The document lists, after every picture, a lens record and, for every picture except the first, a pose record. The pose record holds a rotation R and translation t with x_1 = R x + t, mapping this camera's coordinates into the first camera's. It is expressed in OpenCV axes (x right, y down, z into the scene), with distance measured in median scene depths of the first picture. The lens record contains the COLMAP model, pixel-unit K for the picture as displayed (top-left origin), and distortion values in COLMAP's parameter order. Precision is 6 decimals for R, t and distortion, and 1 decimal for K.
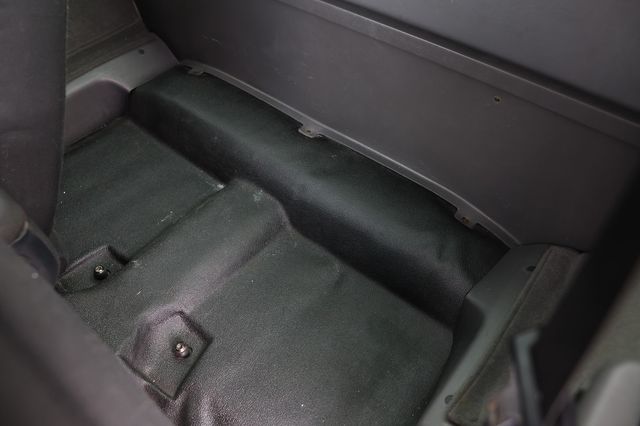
lens RADIAL K [[501.6, 0, 319.2], [0, 501.6, 218.1], [0, 0, 1]] dist [-0.102210, 0.076971]
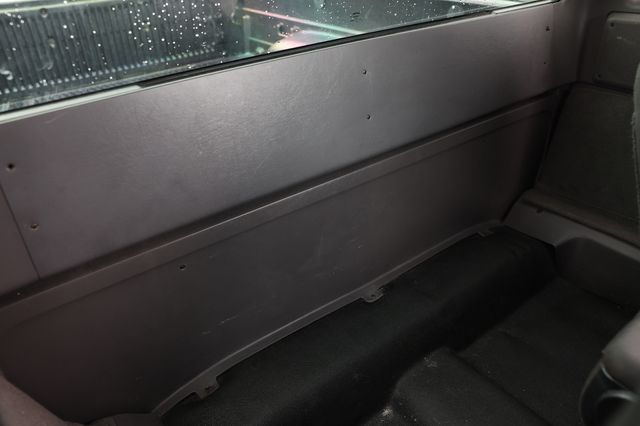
lens RADIAL K [[501.6, 0, 317.1], [0, 501.6, 212.9], [0, 0, 1]] dist [-0.102210, 0.076971]
pose [[0.217440, -0.479373, 0.850248, -0.793003], [0.765418, 0.624283, 0.156227, -0.507815], [-0.605686, 0.616825, 0.502665, 0.476192]]
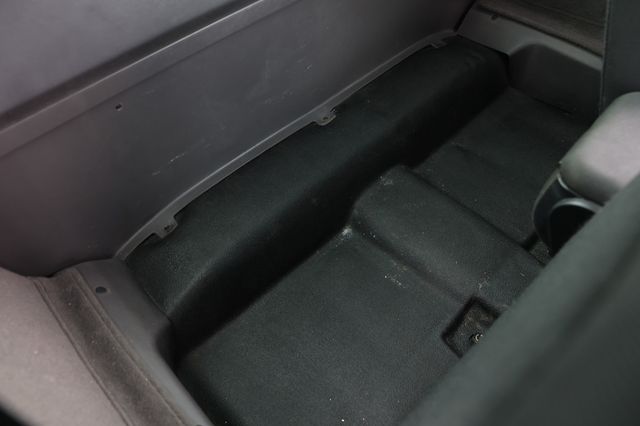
lens RADIAL K [[501.6, 0, 318.6], [0, 501.6, 208.7], [0, 0, 1]] dist [-0.102210, 0.076971]
pose [[0.089712, -0.752962, 0.651921, -0.763169], [0.780192, 0.459991, 0.423921, -0.503218], [-0.619074, 0.470593, 0.628721, 0.494221]]
